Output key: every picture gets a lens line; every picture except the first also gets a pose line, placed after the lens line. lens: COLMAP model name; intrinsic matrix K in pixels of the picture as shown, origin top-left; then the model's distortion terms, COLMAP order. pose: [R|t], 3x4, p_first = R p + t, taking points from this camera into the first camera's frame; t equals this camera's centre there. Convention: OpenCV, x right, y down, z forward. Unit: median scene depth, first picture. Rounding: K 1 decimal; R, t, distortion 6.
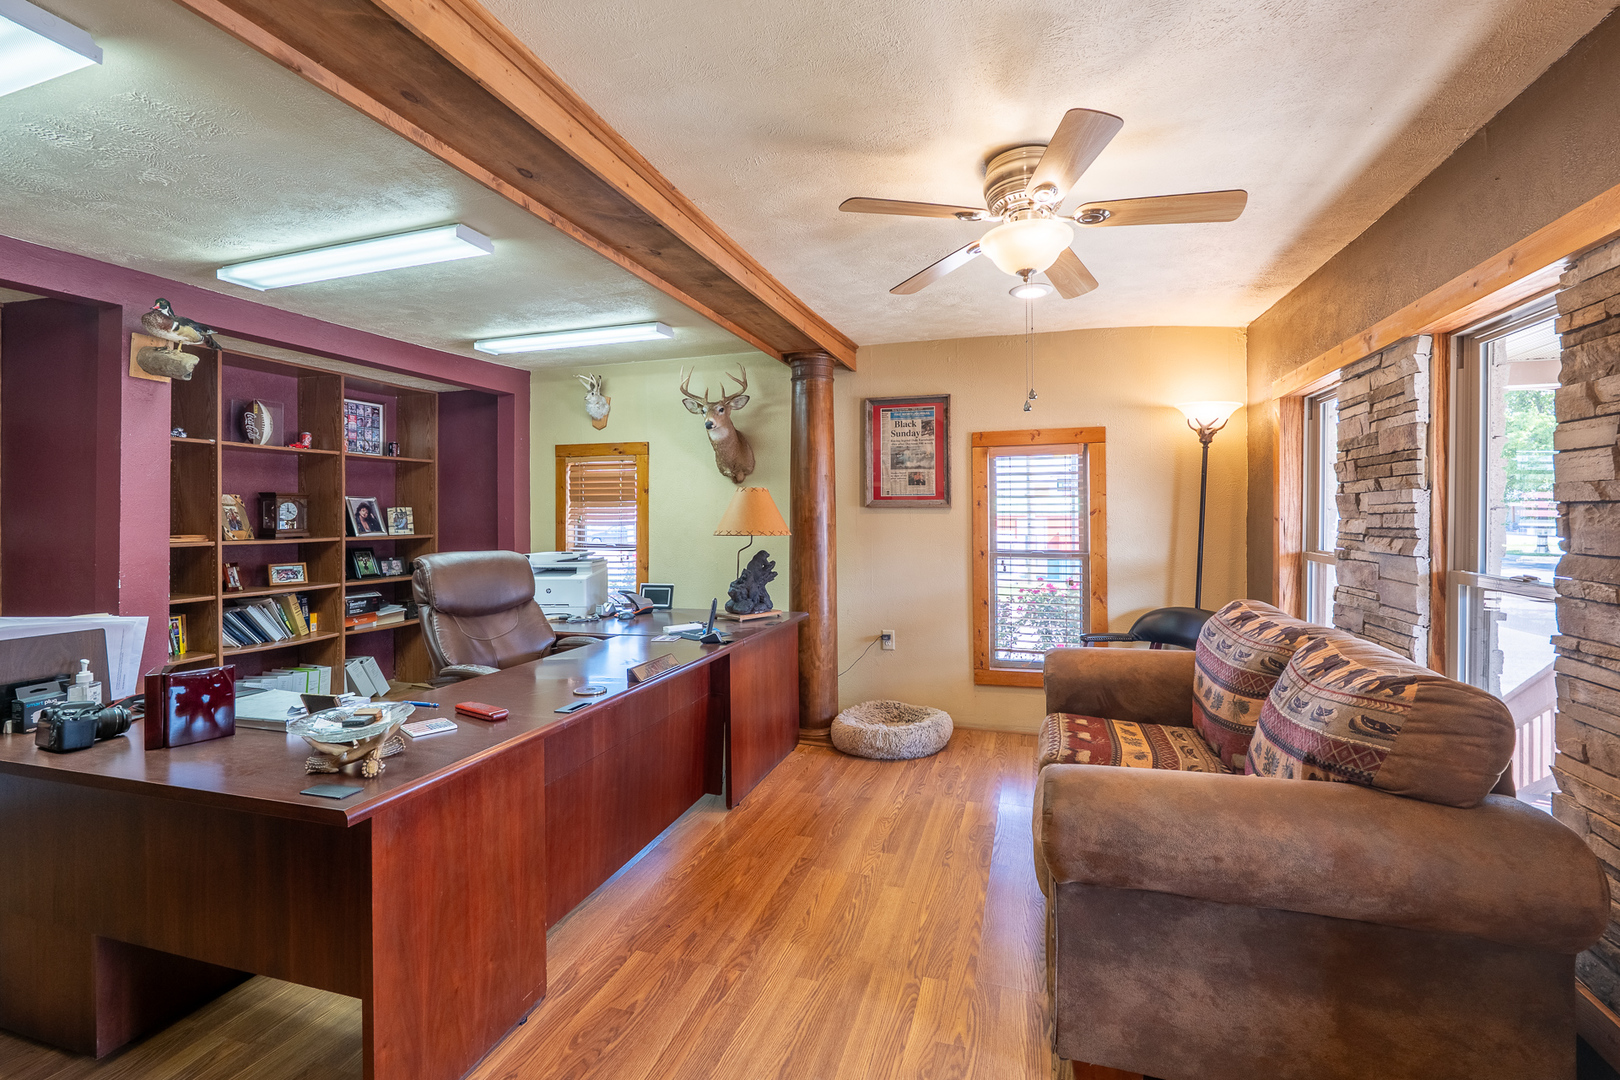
lens RADIAL K [[675.6, 0, 837.3], [0, 675.6, 521.3], [0, 0, 1]] dist [-0.010471, 0.000313]
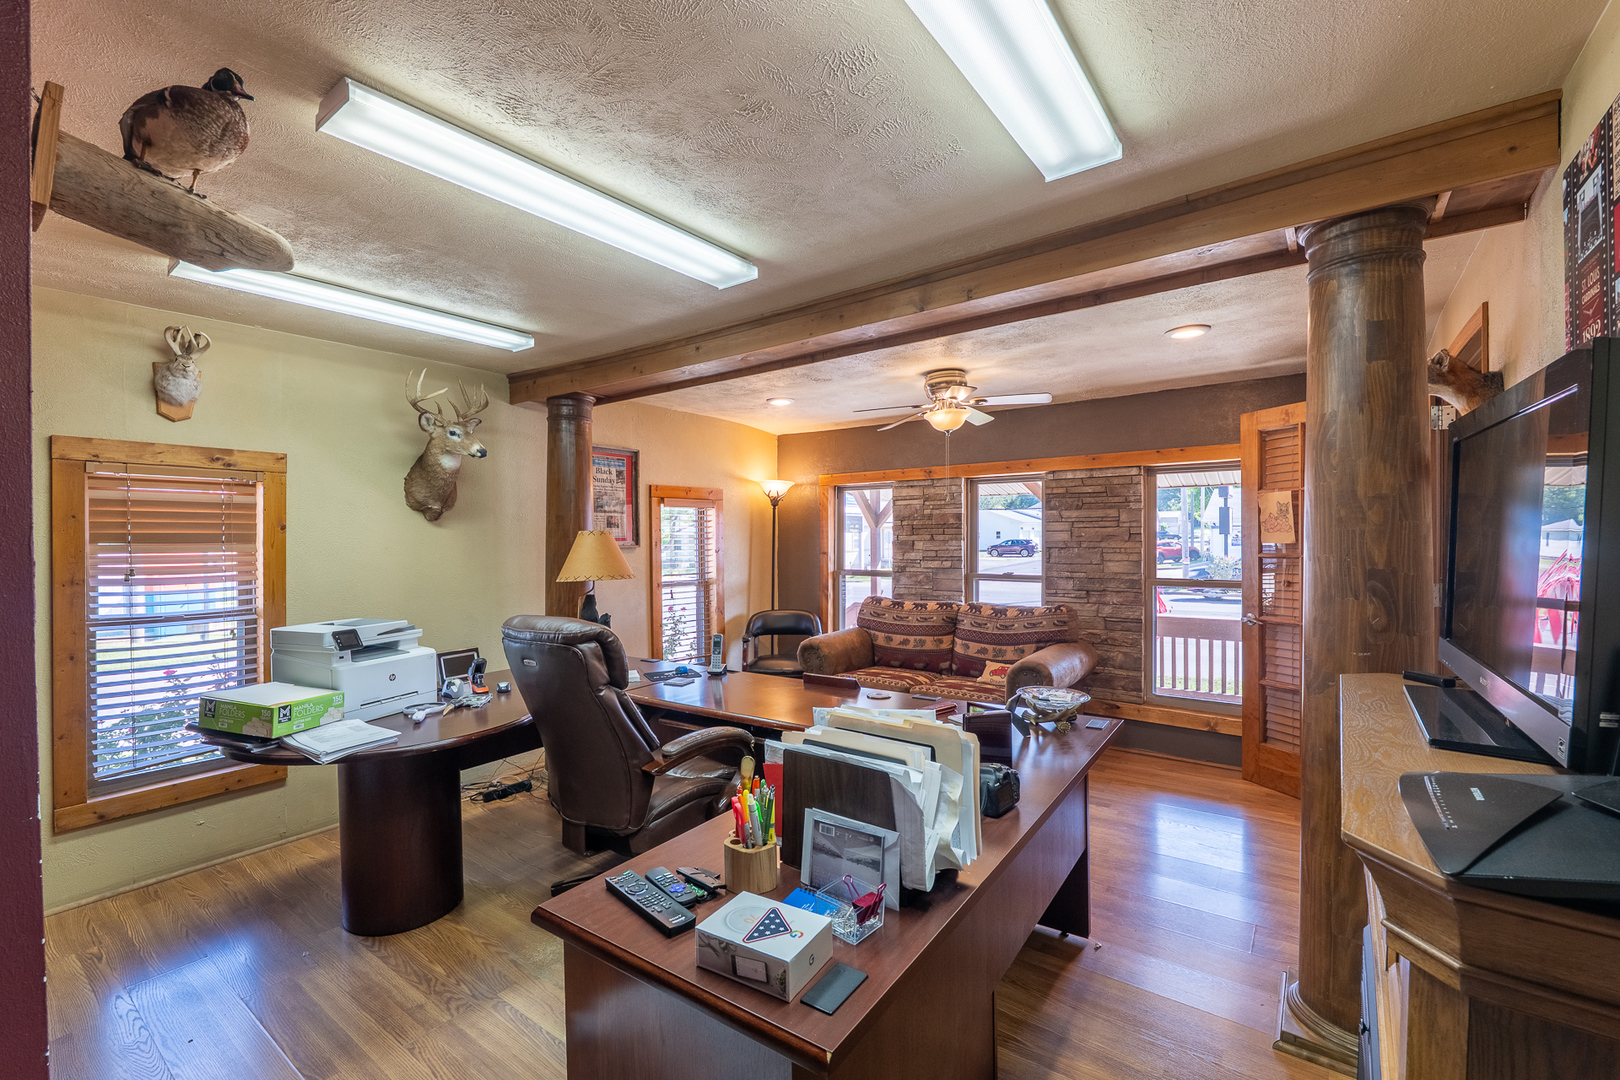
lens RADIAL K [[675.6, 0, 798.8], [0, 675.6, 538.8], [0, 0, 1]] dist [-0.010471, 0.000313]
pose [[0.364973, 0.000710, 0.931018, -0.808866], [0.017440, 0.999819, -0.007599, -0.022598], [-0.930855, 0.019010, 0.364894, 0.322436]]
